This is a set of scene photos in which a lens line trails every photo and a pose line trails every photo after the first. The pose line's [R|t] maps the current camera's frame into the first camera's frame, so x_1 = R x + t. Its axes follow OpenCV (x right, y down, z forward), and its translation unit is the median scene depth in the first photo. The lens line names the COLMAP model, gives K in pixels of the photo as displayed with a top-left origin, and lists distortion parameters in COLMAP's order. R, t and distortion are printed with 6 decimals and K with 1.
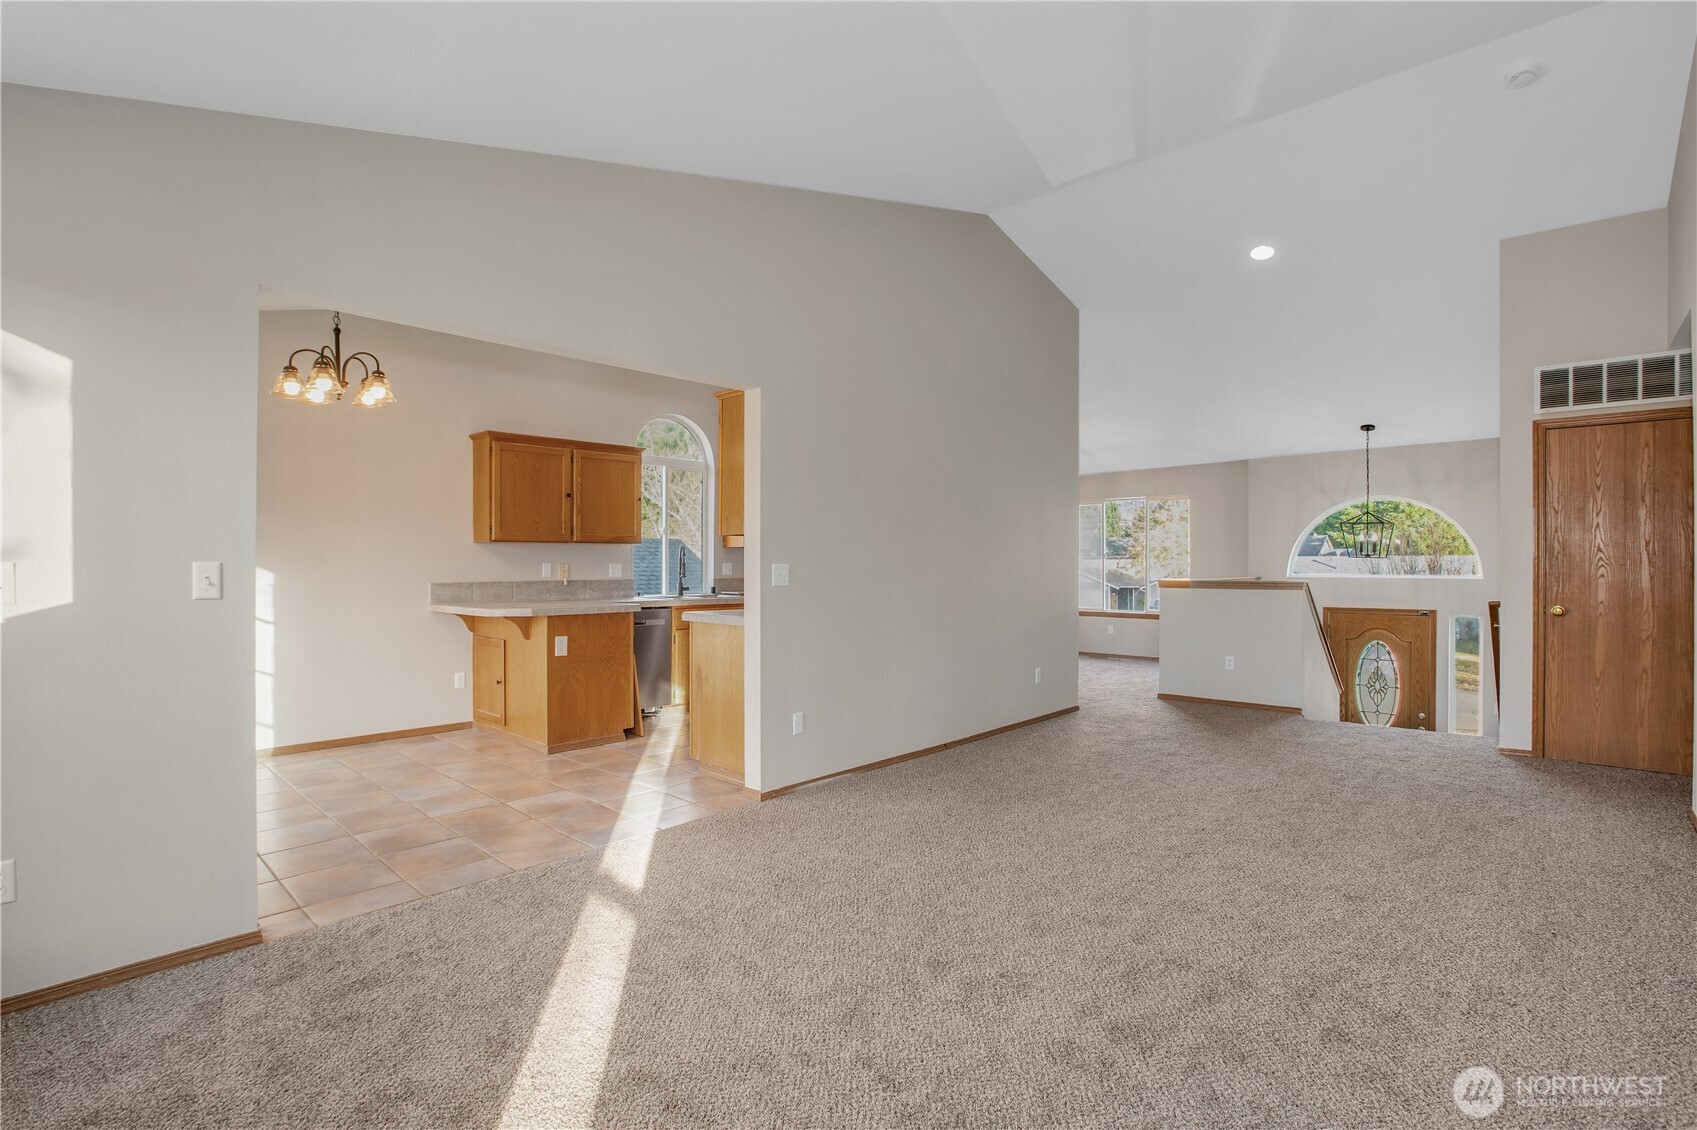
lens RADIAL K [[797.2, 0, 857.8], [0, 797.2, 569.2], [0, 0, 1]] dist [-0.019957, 0.000834]
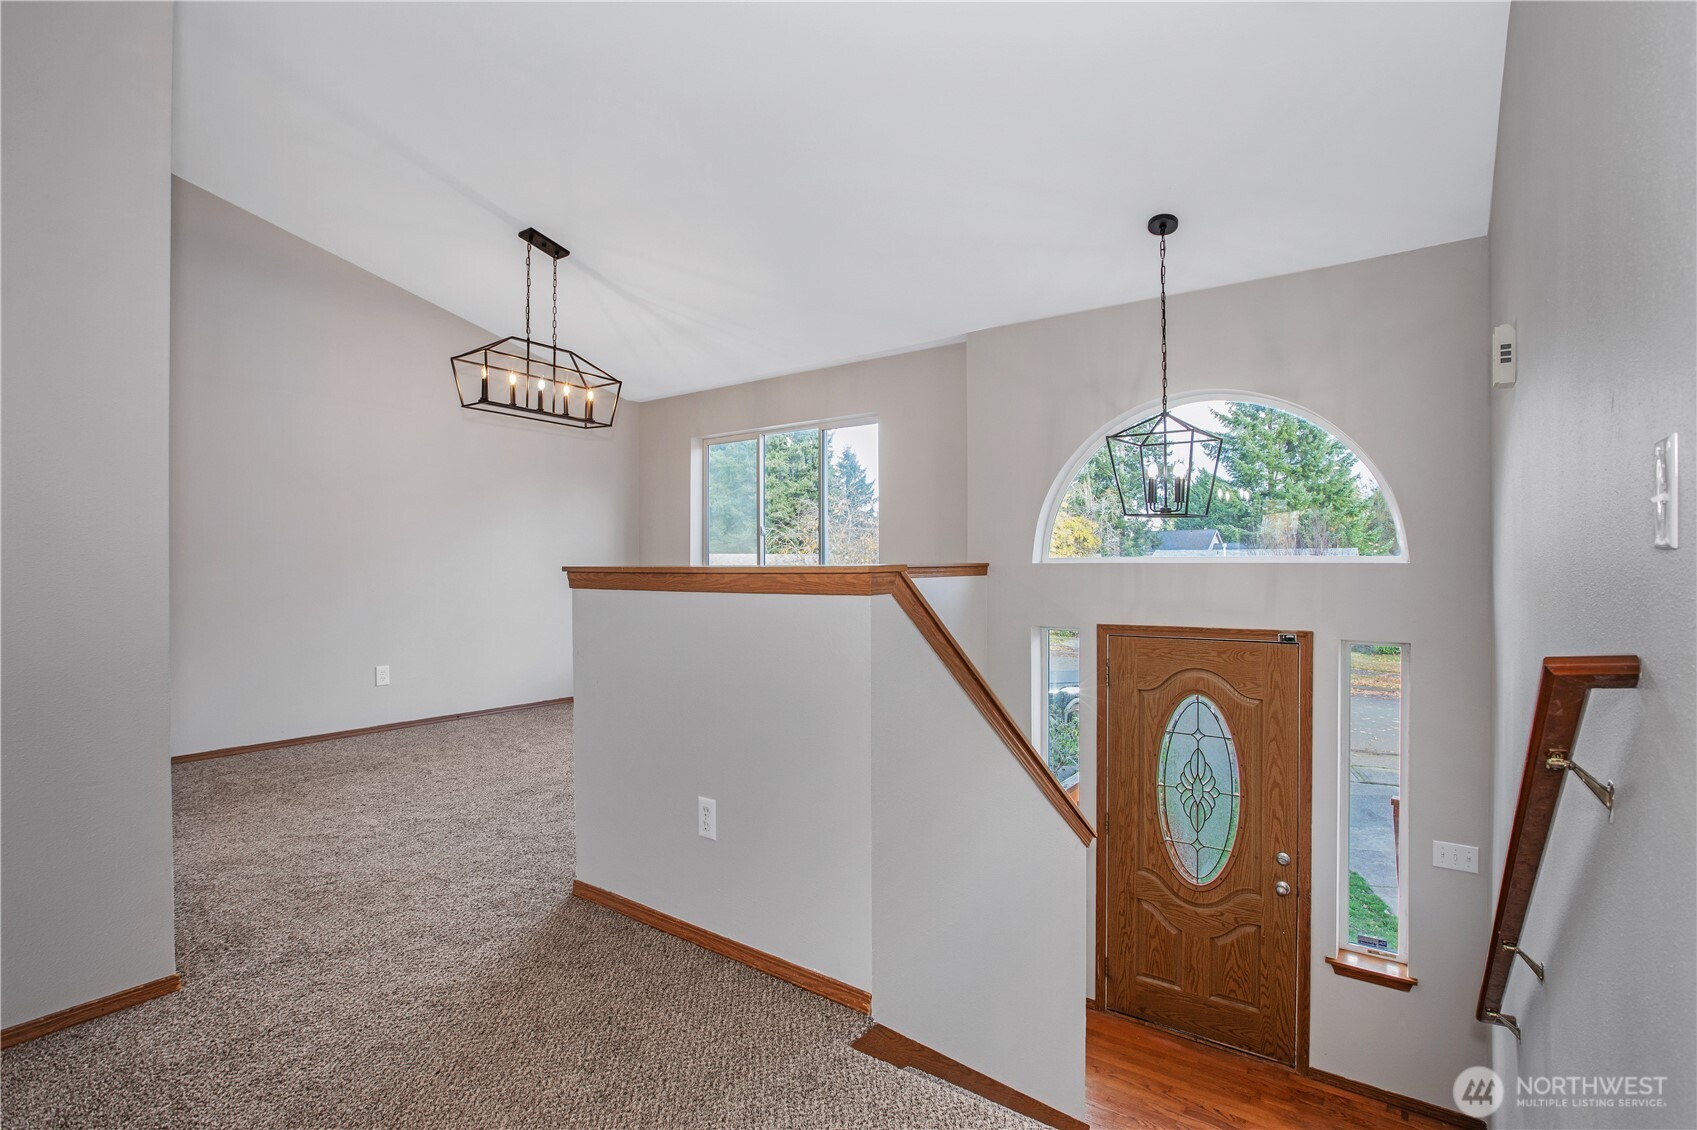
lens RADIAL K [[797.2, 0, 856.0], [0, 797.2, 561.5], [0, 0, 1]] dist [-0.019957, 0.000834]
pose [[0.994770, -0.001828, 0.102121, 0.407733], [0.002273, 0.999988, -0.004242, 0.011466], [-0.102112, 0.004452, 0.994763, 0.548721]]
